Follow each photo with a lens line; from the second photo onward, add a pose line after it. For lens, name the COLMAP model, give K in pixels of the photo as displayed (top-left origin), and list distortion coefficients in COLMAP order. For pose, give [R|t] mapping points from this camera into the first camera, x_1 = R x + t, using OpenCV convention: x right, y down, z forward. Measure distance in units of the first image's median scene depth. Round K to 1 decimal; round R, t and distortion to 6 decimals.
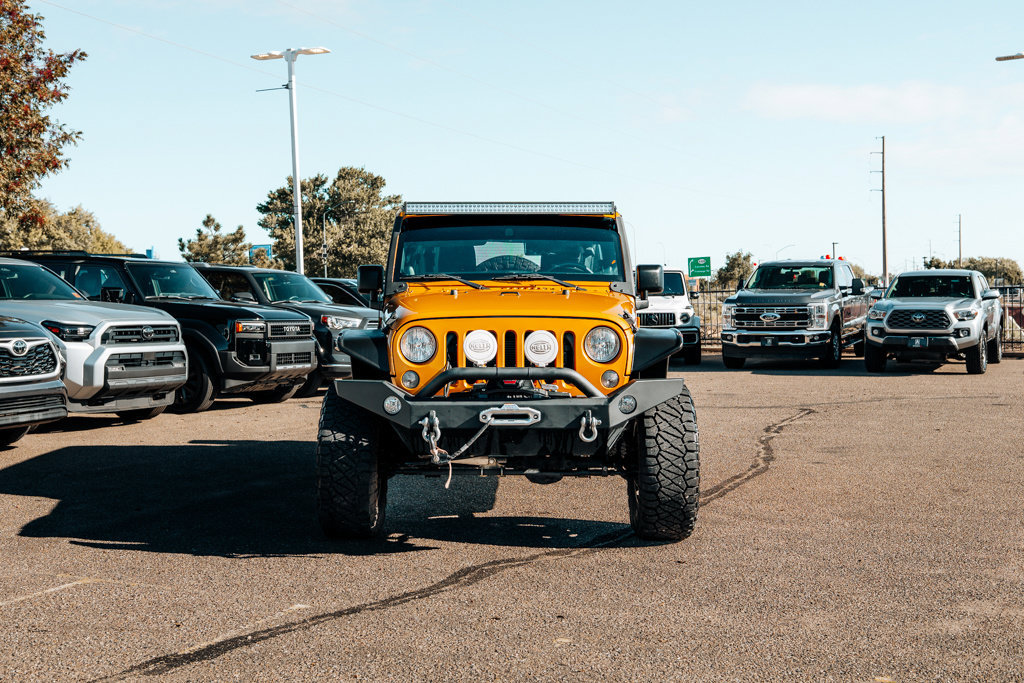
lens RADIAL K [[1256.8, 0, 507.8], [0, 1256.8, 341.8], [0, 0, 1]] dist [0.012071, 0.057550]
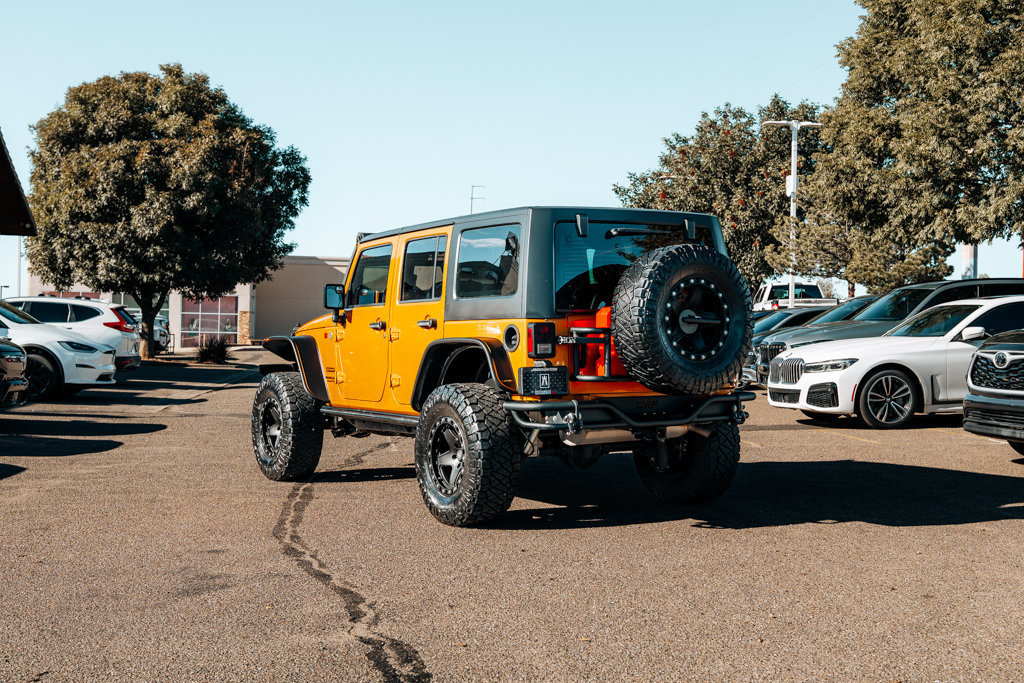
lens RADIAL K [[1256.8, 0, 507.8], [0, 1256.8, 341.8], [0, 0, 1]] dist [0.012071, 0.057550]
pose [[-0.855490, 0.011731, -0.517687, 0.592399], [-0.009680, 0.999206, 0.038640, -0.057124], [0.517729, 0.038067, -0.854697, 2.134319]]
